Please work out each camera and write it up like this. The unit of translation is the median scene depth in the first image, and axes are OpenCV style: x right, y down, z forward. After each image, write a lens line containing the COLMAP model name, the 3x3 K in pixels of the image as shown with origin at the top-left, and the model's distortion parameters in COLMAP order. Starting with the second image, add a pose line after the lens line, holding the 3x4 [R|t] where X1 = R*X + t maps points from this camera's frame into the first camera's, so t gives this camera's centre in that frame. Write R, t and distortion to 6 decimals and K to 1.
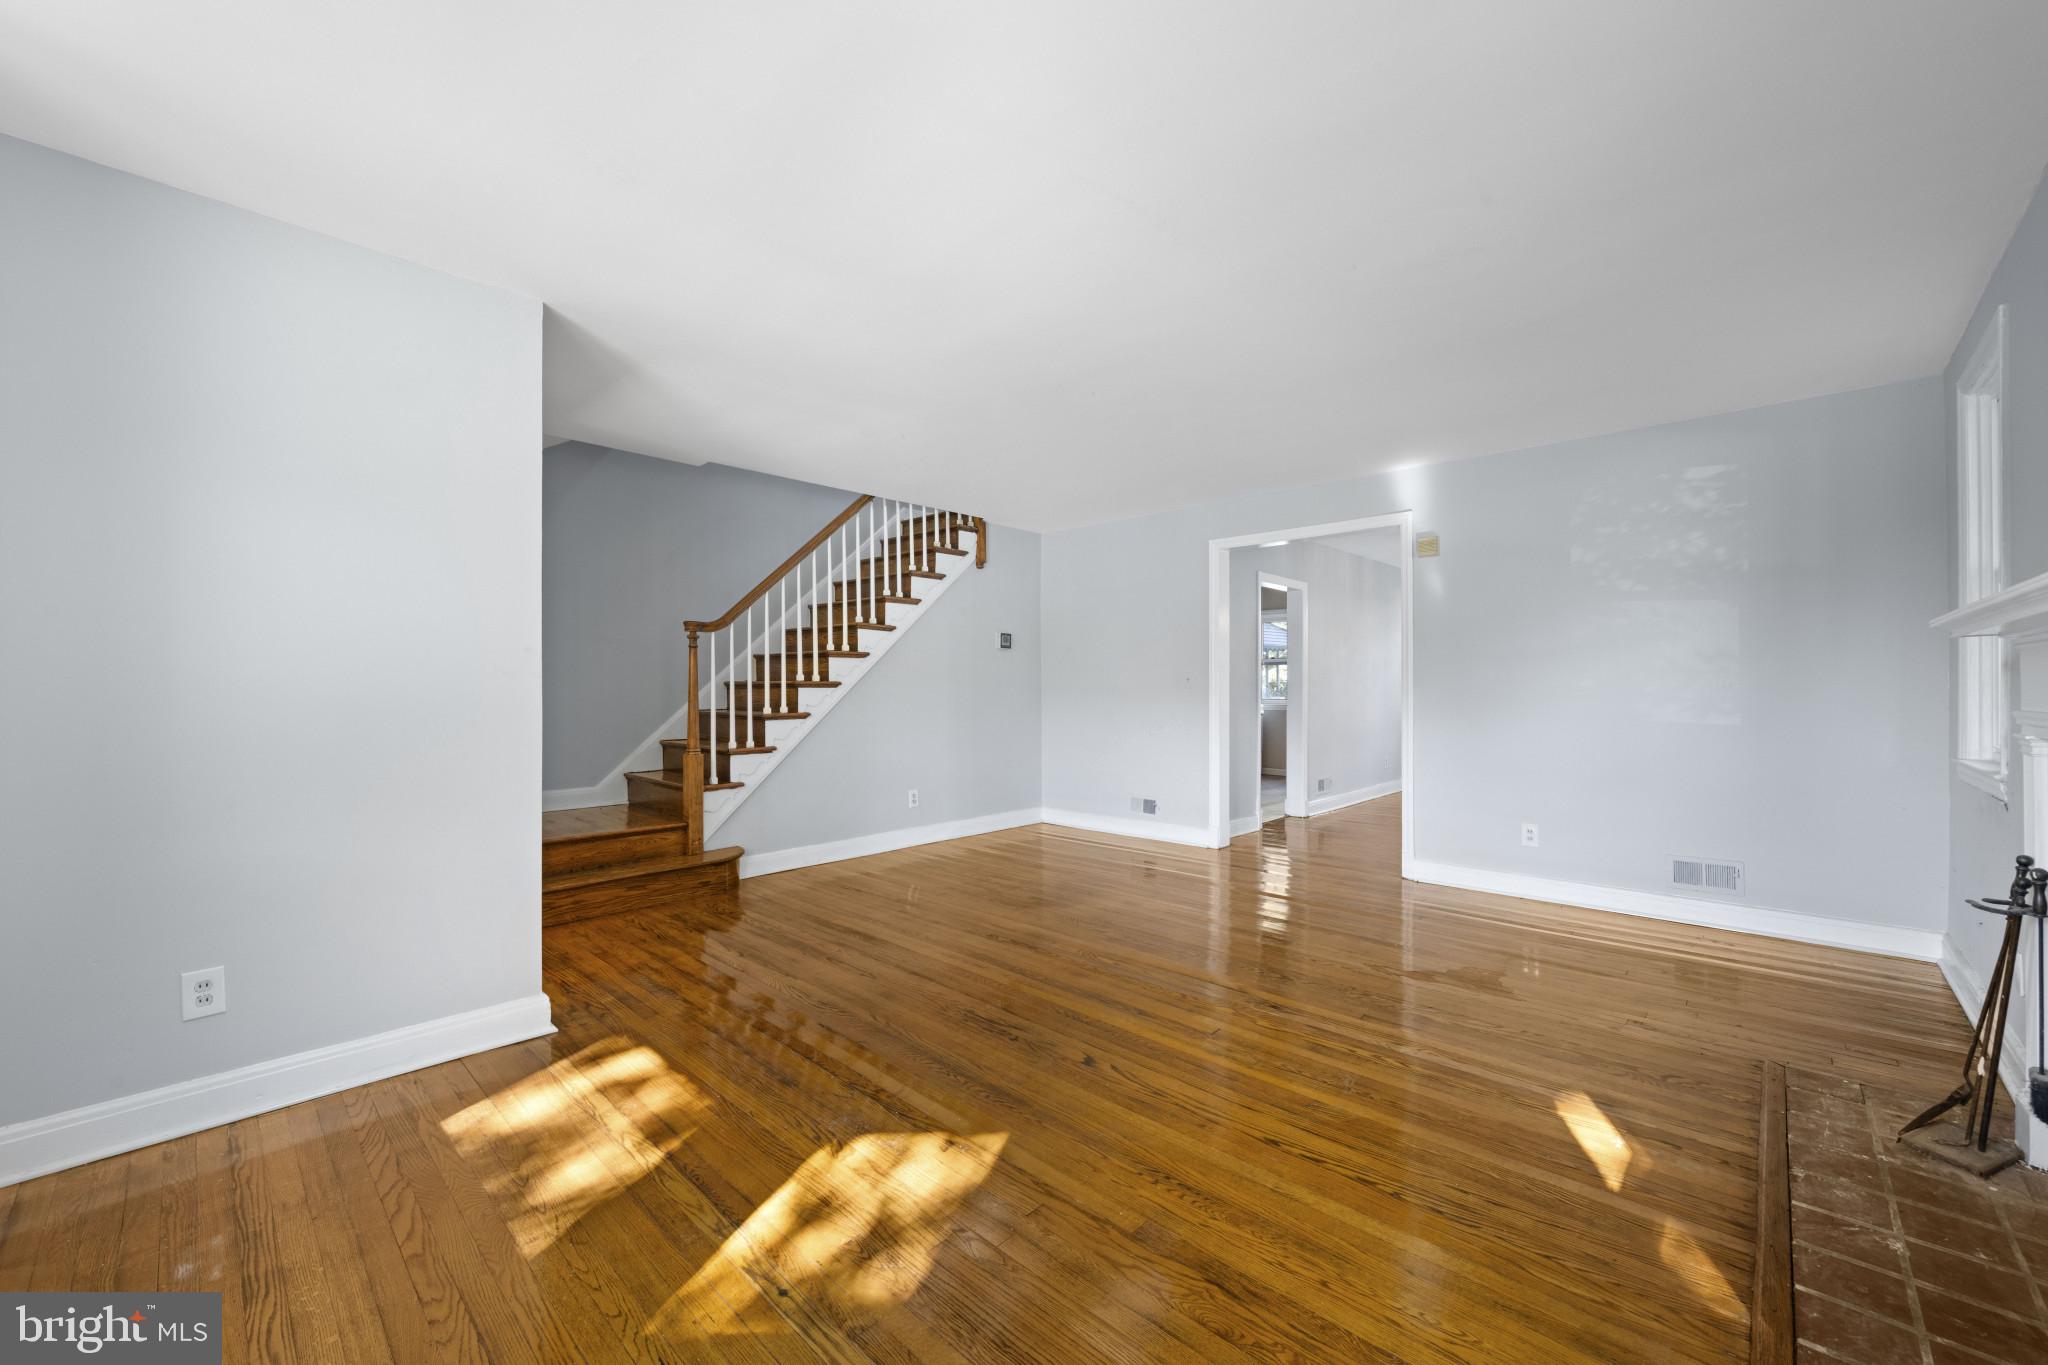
lens RADIAL K [[794.1, 0, 1028.3], [0, 794.1, 679.7], [0, 0, 1]] dist [-0.000225, 0.000018]
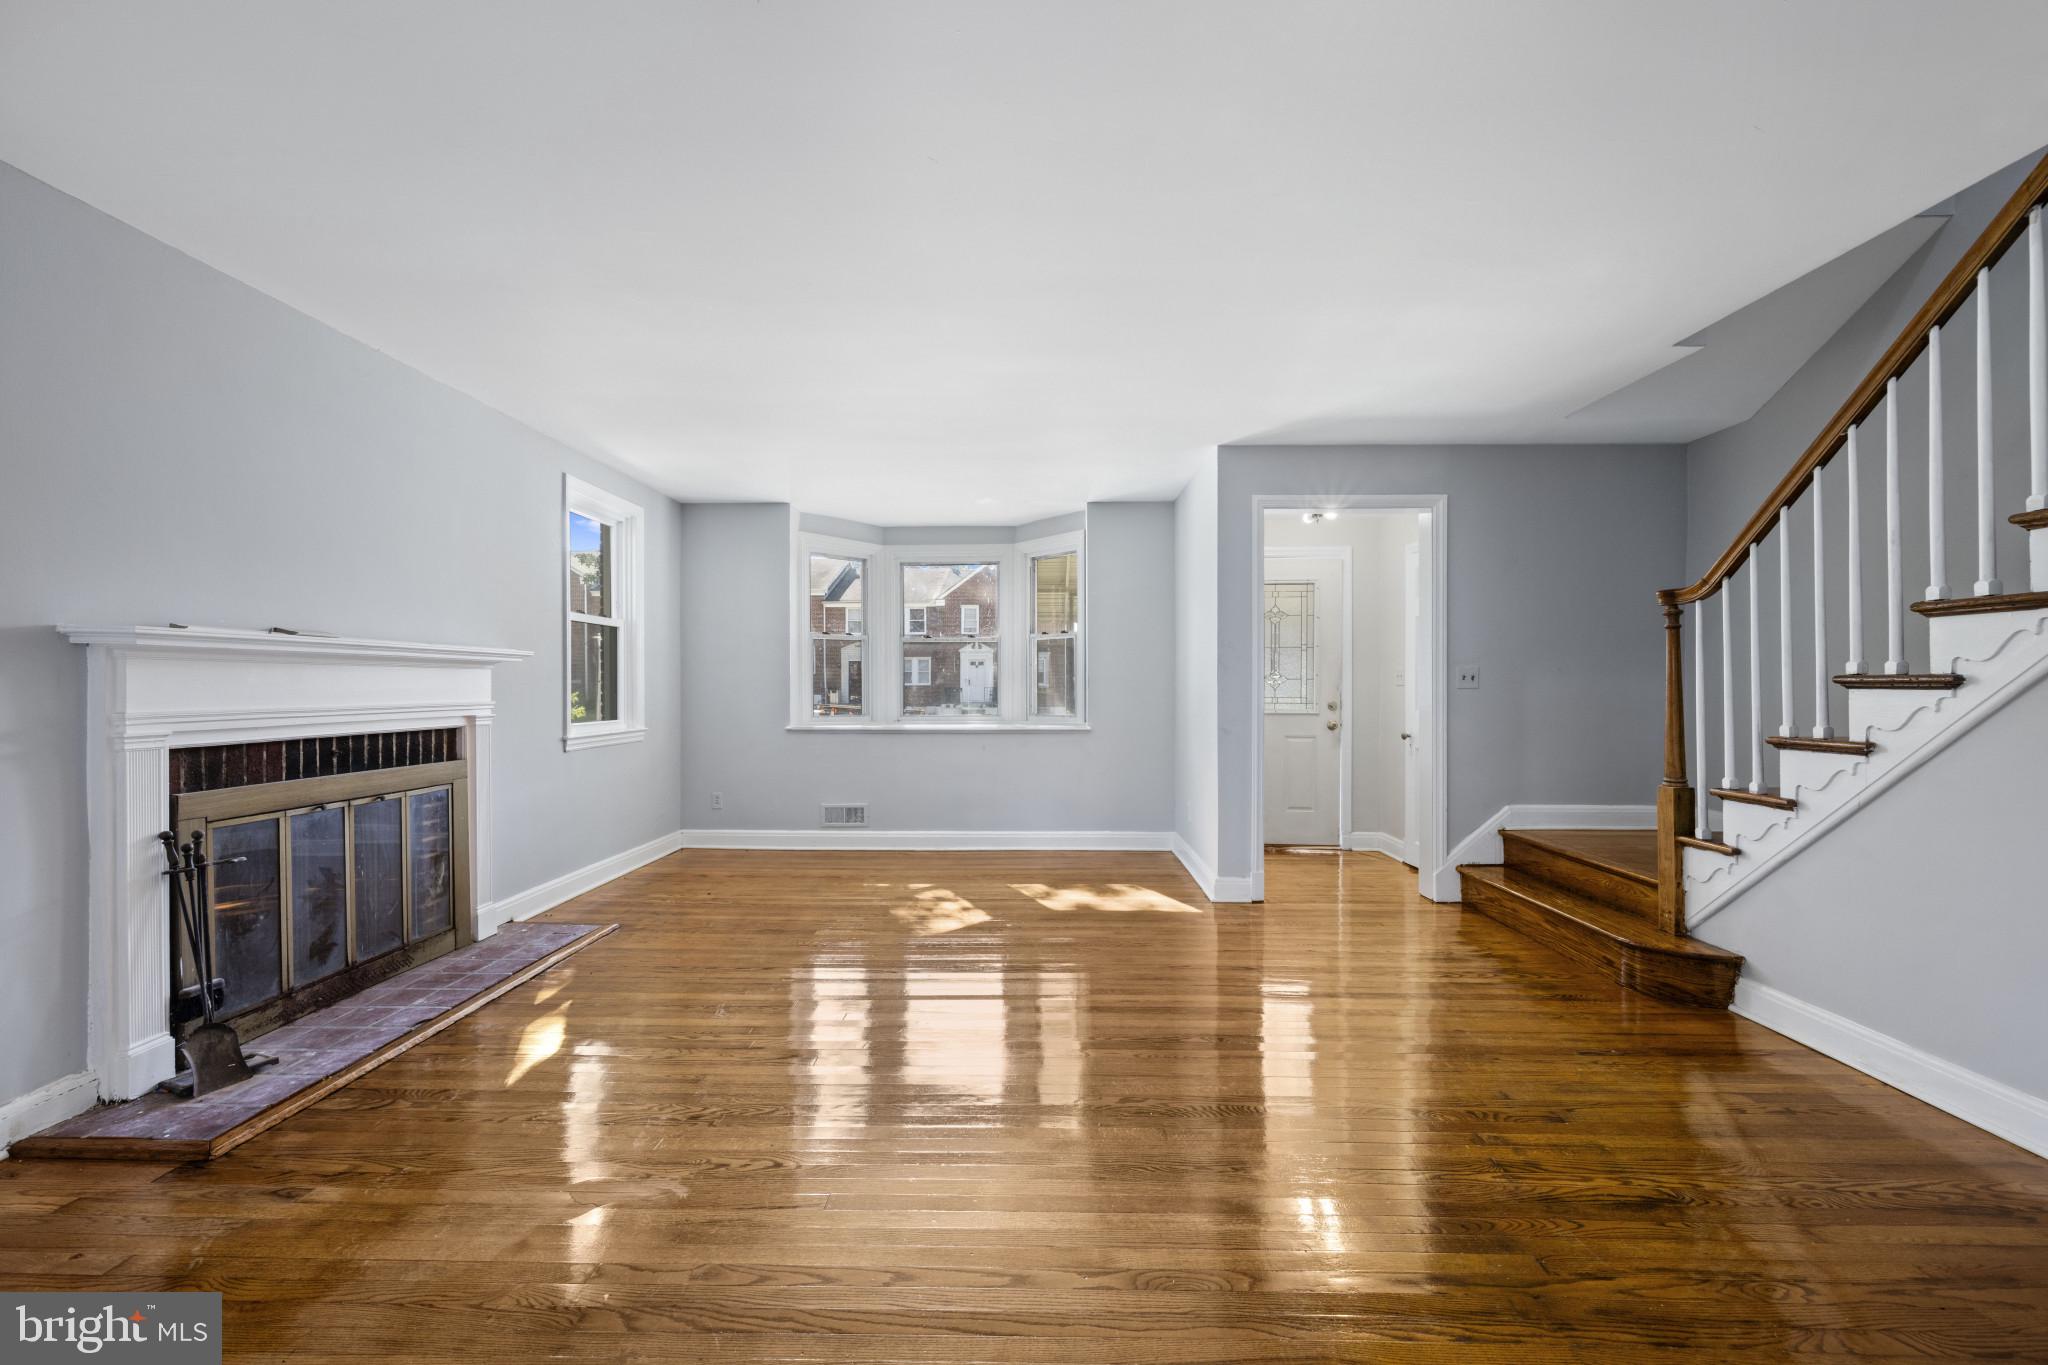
lens RADIAL K [[804.1, 0, 1024.0], [0, 804.1, 682.5], [0, 0, 1]] dist [-0.000187, -0.000017]
pose [[-0.742048, 0.001339, -0.670346, 0.449086], [0.008348, 0.999939, -0.007244, 0.005778], [0.670295, -0.010971, -0.742014, 1.133438]]
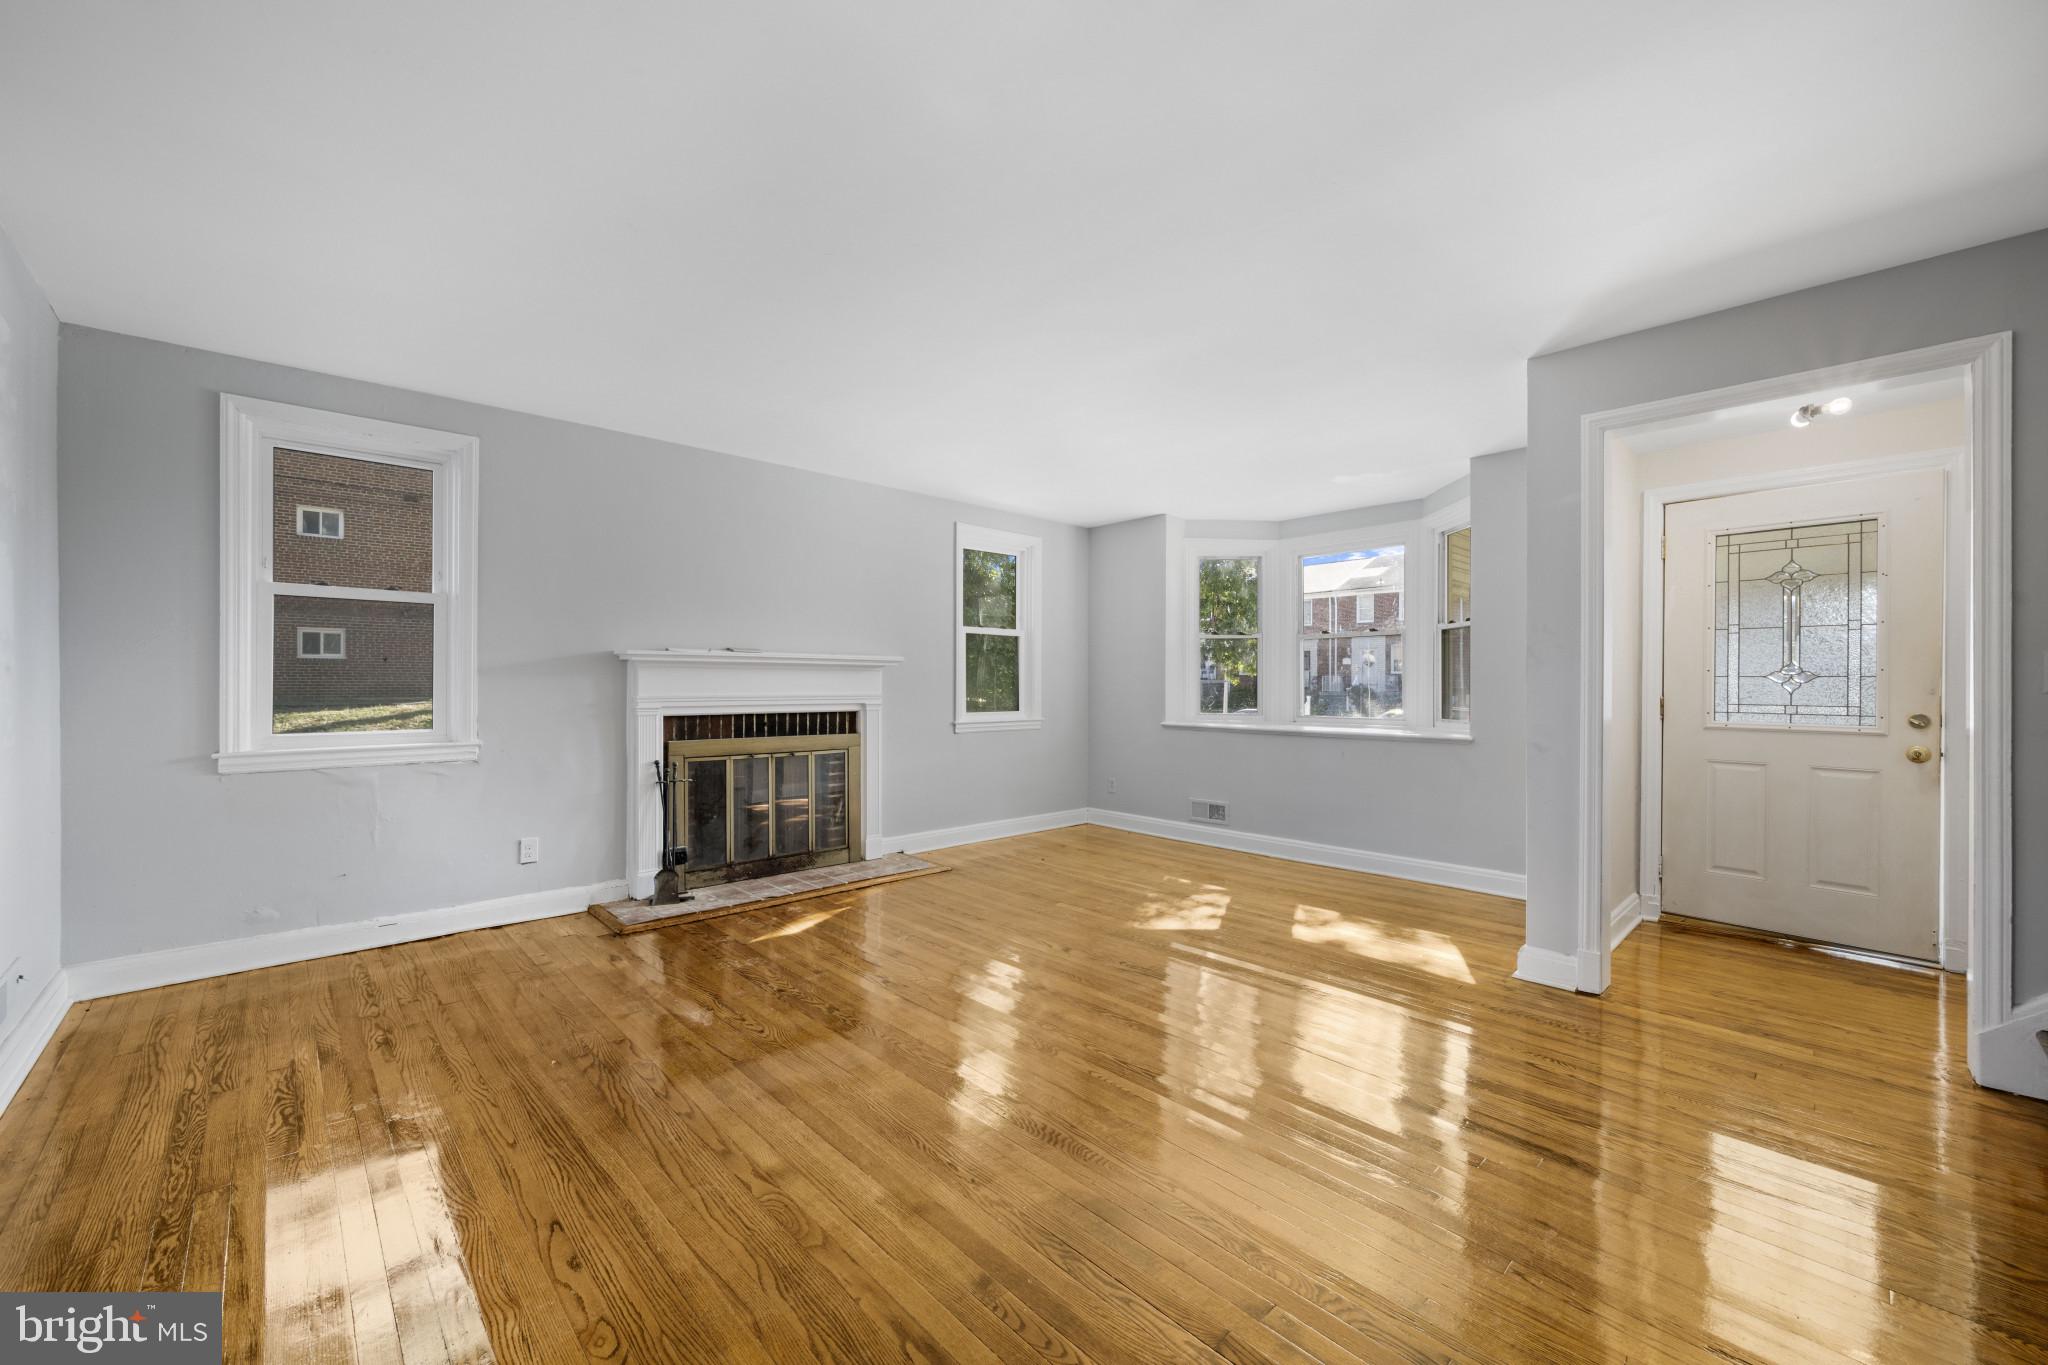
lens RADIAL K [[794.1, 0, 1028.3], [0, 794.1, 679.7], [0, 0, 1]] dist [-0.000225, 0.000018]
pose [[-0.998680, -0.000847, 0.051359, 0.040562], [-0.001541, 0.999908, -0.013483, 0.009323], [-0.051343, -0.013544, -0.998589, 1.293941]]
